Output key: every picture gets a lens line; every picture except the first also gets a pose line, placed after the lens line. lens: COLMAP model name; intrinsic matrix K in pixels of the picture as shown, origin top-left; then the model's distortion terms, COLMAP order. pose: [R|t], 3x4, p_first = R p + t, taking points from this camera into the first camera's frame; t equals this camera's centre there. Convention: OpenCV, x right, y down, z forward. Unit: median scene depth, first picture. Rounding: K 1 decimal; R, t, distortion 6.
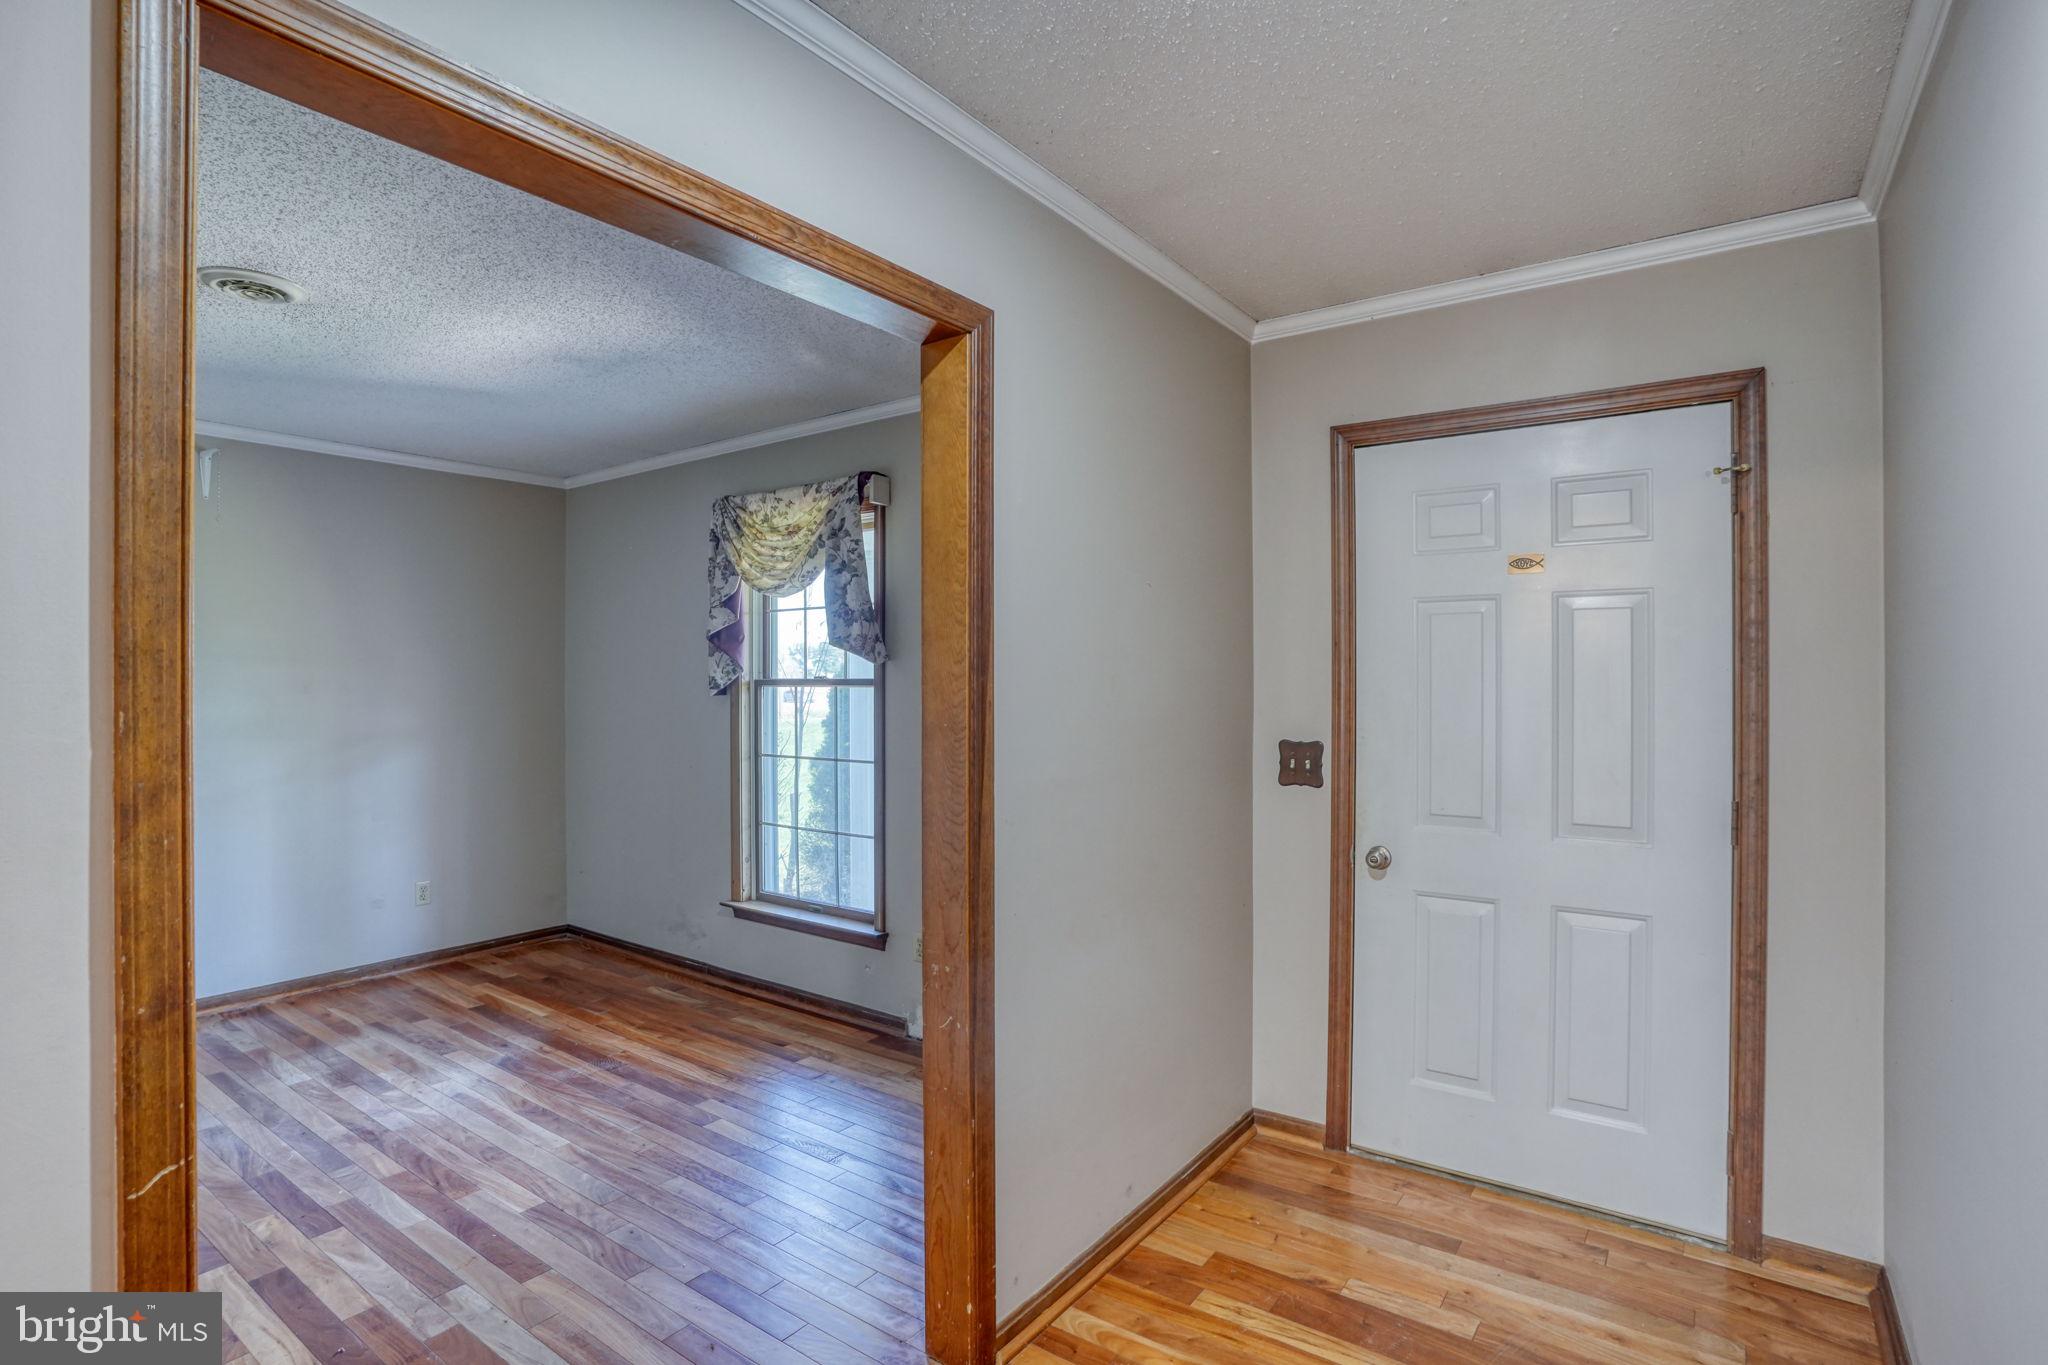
lens RADIAL K [[1008.2, 0, 1021.4], [0, 1008.2, 684.4], [0, 0, 1]] dist [-0.080687, 0.037876]
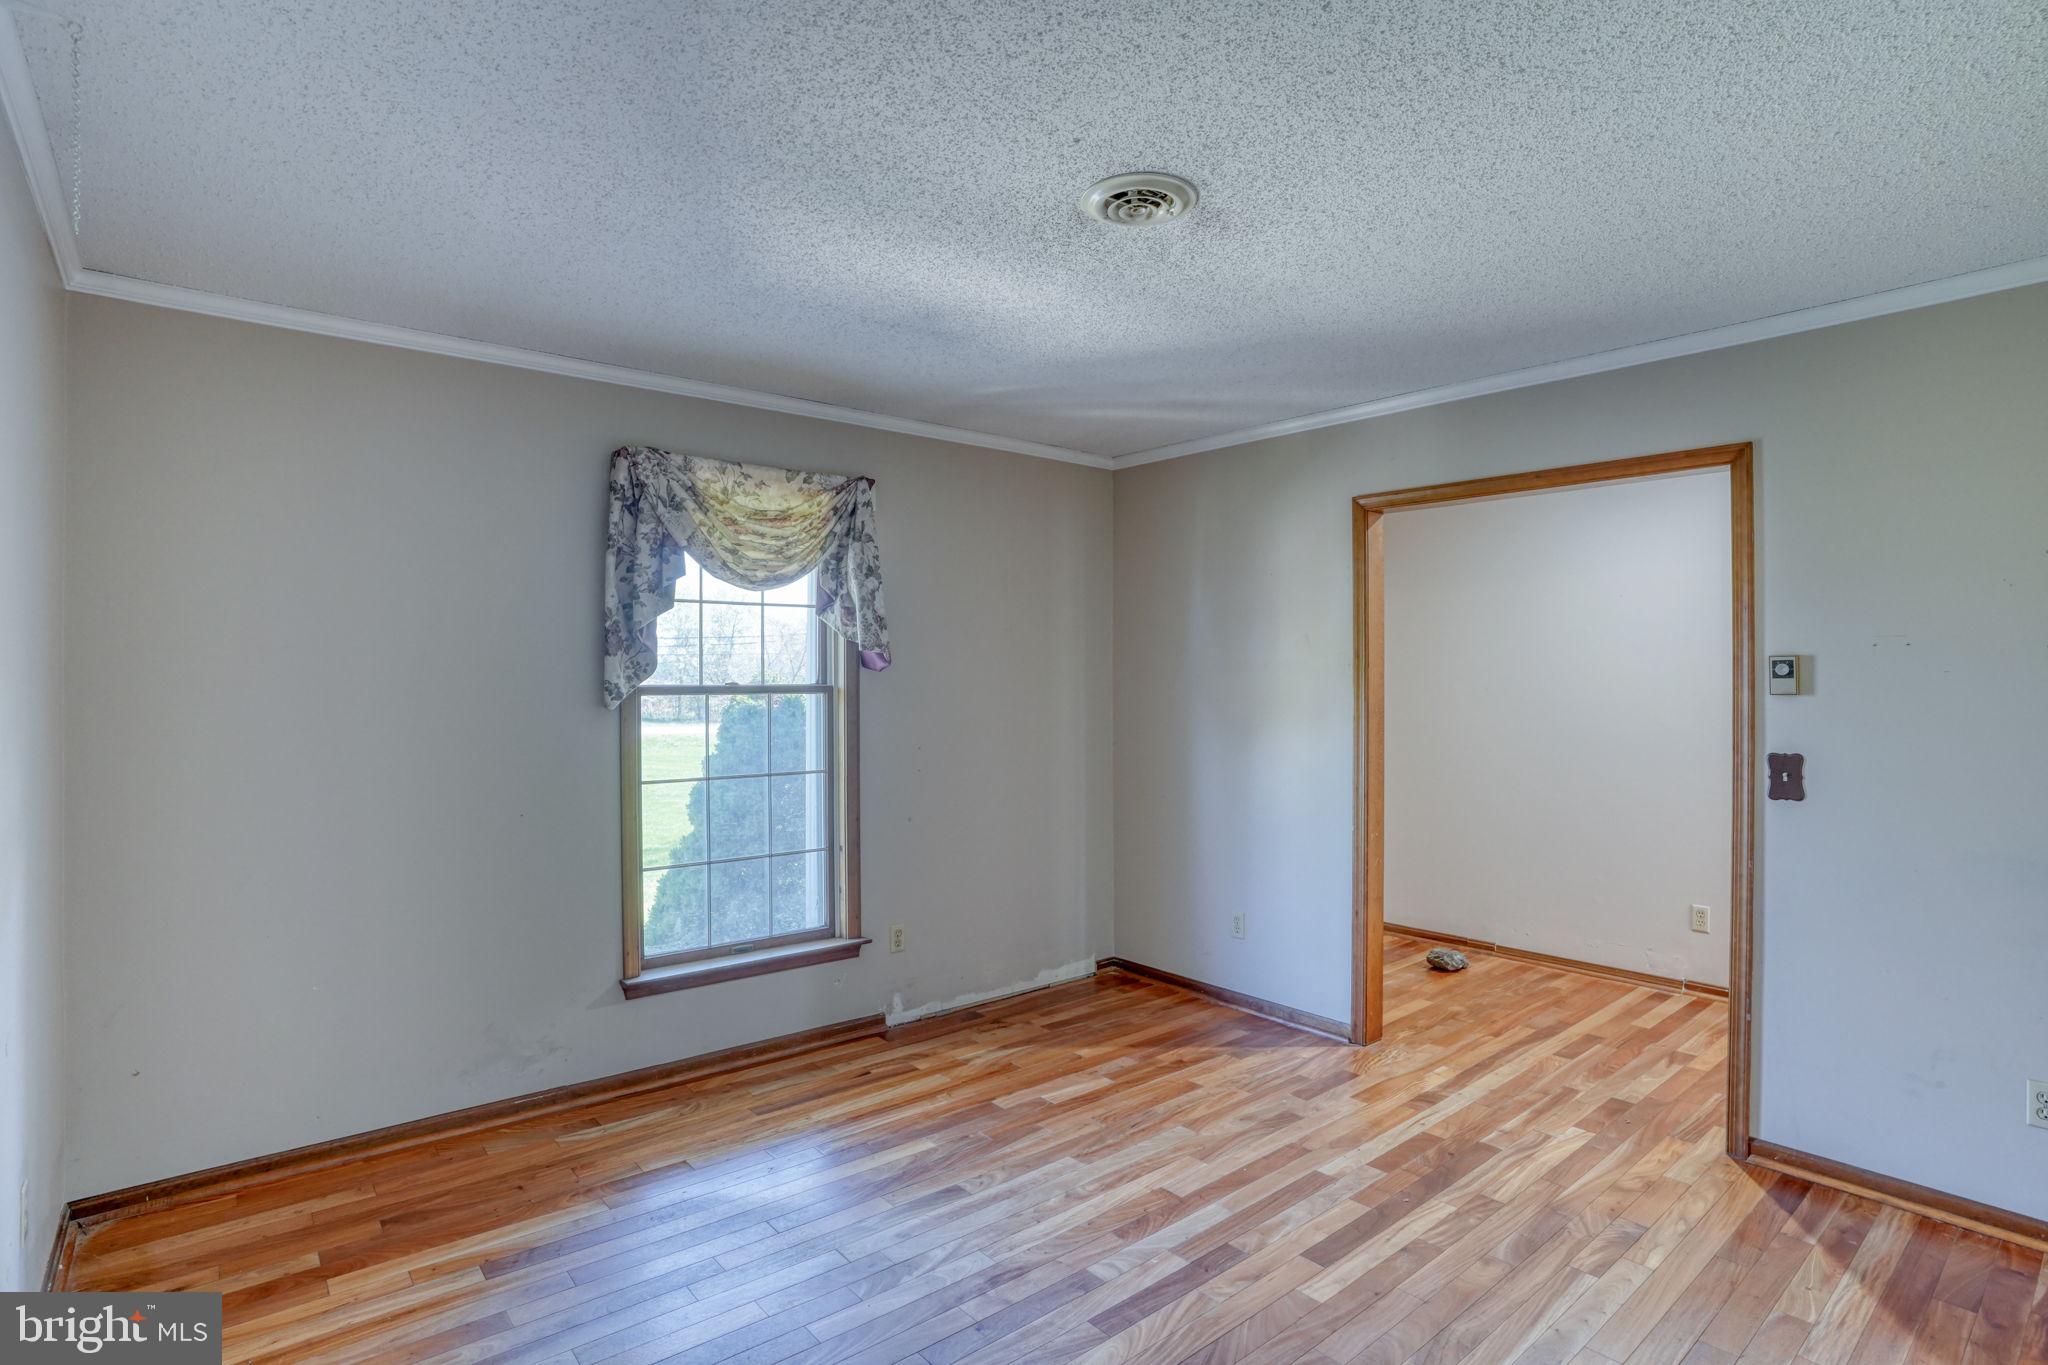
lens RADIAL K [[1008.2, 0, 1021.4], [0, 1008.2, 684.4], [0, 0, 1]] dist [-0.080687, 0.037876]
pose [[0.247326, 0.000098, 0.968932, -1.010577], [0.008854, 0.999958, -0.002361, -0.001969], [-0.968892, 0.009163, 0.247315, 0.561101]]
